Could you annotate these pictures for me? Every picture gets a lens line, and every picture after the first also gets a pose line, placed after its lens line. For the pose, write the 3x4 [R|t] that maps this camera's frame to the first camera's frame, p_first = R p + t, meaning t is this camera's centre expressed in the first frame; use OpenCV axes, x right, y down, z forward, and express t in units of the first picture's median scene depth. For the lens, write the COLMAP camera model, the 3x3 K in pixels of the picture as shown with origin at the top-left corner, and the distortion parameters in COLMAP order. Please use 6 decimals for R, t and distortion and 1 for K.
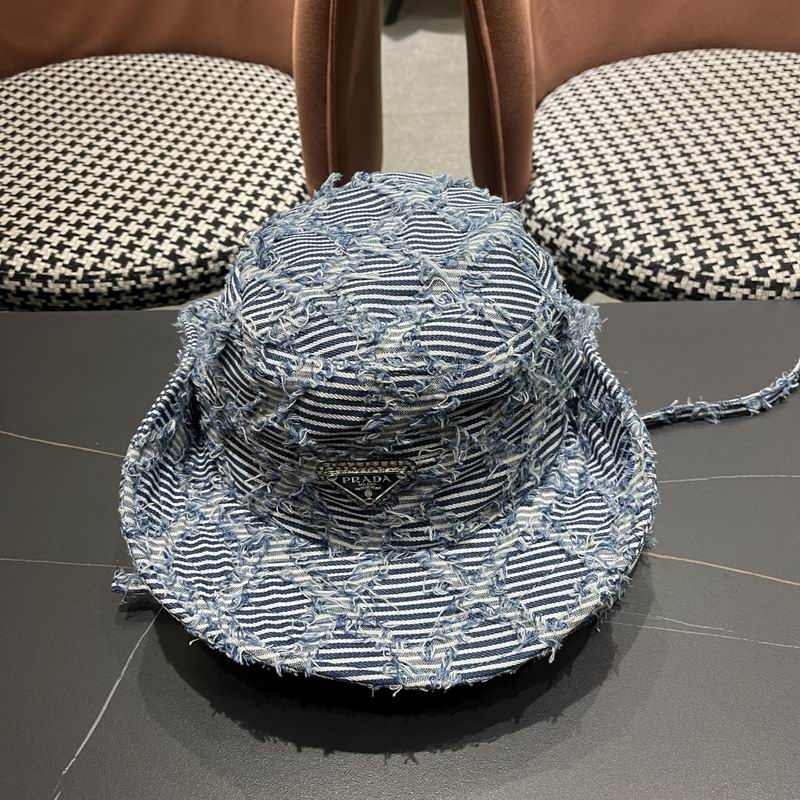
lens RADIAL K [[804.9, 0, 400.9], [0, 804.9, 404.2], [0, 0, 1]] dist [0.009883, 0.000509]
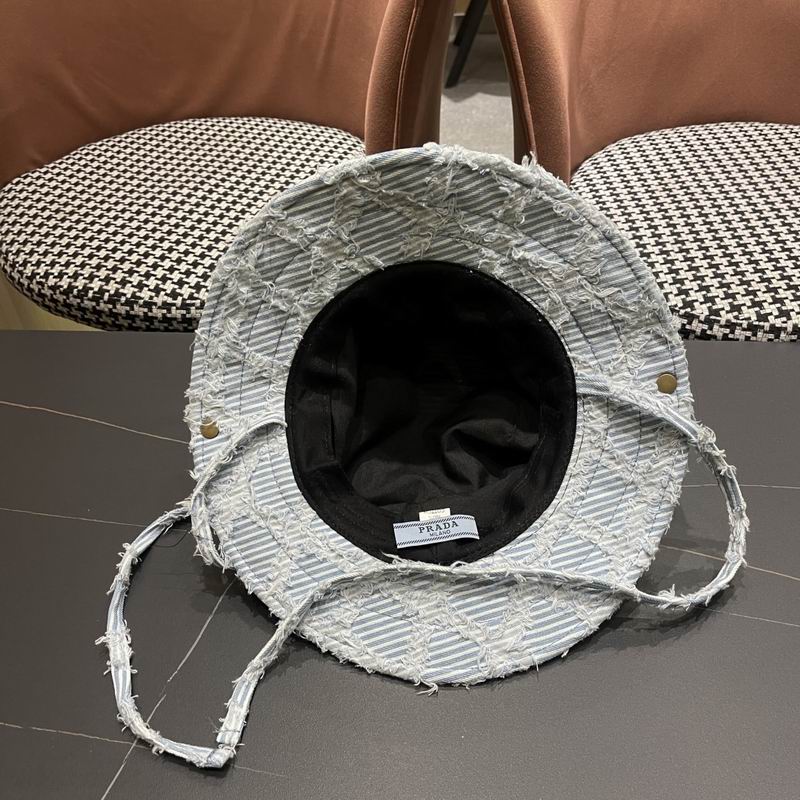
lens RADIAL K [[805.2, 0, 403.3], [0, 805.2, 411.4], [0, 0, 1]] dist [-0.001922, 0.026613]
pose [[0.997576, 0.038236, -0.058142, 0.007237], [-0.041062, 0.997993, -0.048204, 0.042618], [0.056183, 0.050474, 0.997144, -0.155064]]
